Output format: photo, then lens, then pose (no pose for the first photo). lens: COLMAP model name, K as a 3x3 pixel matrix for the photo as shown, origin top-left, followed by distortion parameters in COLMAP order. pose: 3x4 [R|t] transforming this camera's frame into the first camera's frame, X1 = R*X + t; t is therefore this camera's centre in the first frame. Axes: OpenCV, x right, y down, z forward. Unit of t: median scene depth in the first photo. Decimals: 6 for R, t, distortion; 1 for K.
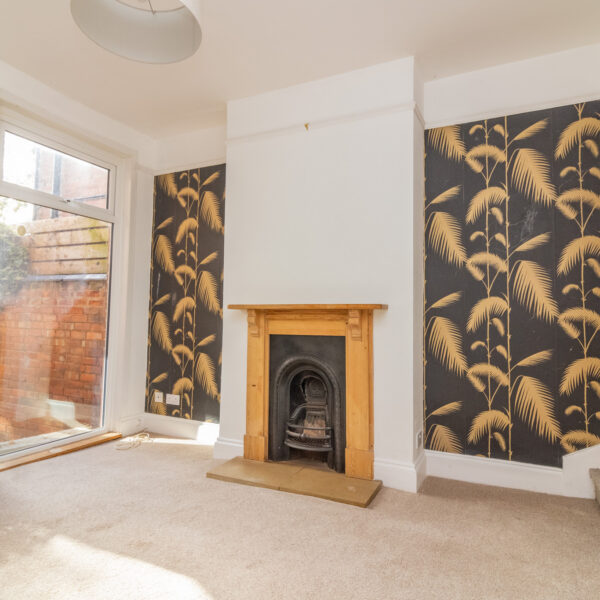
lens RADIAL K [[411.5, 0, 301.0], [0, 411.5, 295.3], [0, 0, 1]] dist [0.000036, 0.003361]
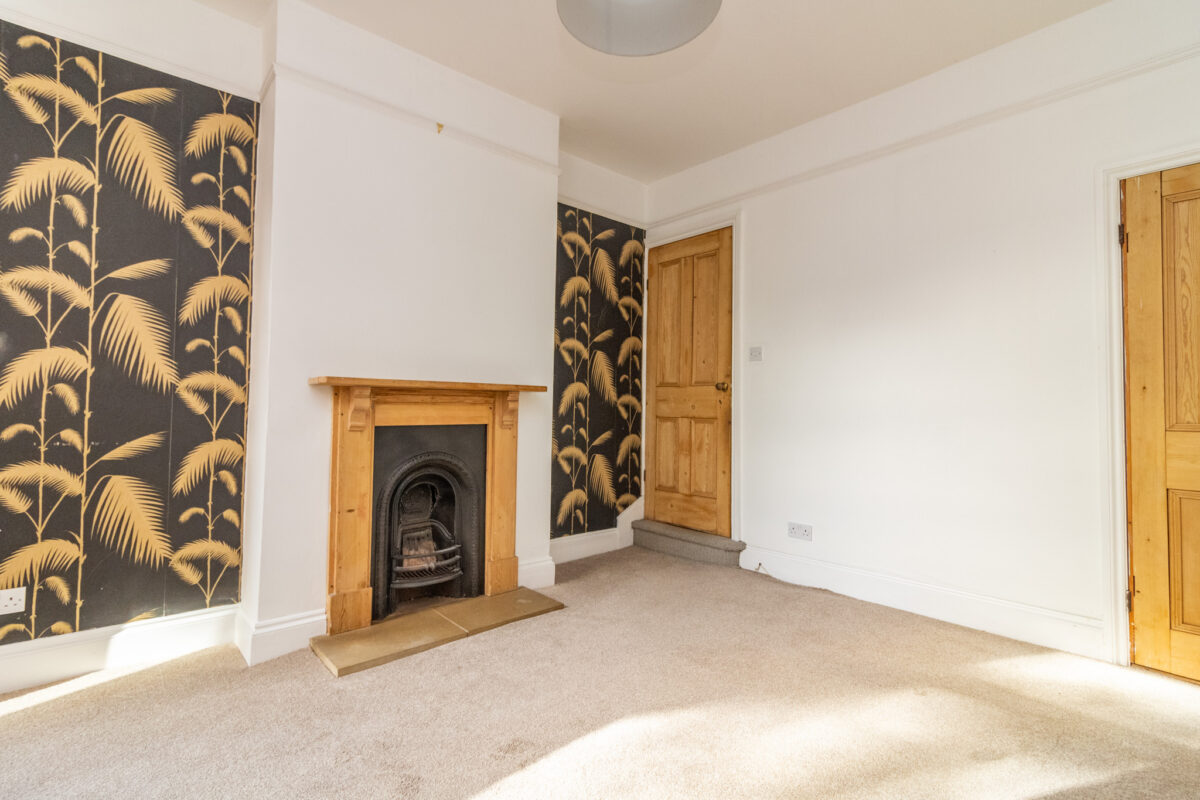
lens RADIAL K [[554.7, 0, 602.9], [0, 554.7, 385.6], [0, 0, 1]] dist [0.004953, 0.000542]
pose [[0.405694, 0.024658, 0.913676, -0.740387], [-0.069639, 0.997564, 0.003999, 0.002129], [-0.911352, -0.065250, 0.406423, 0.339763]]
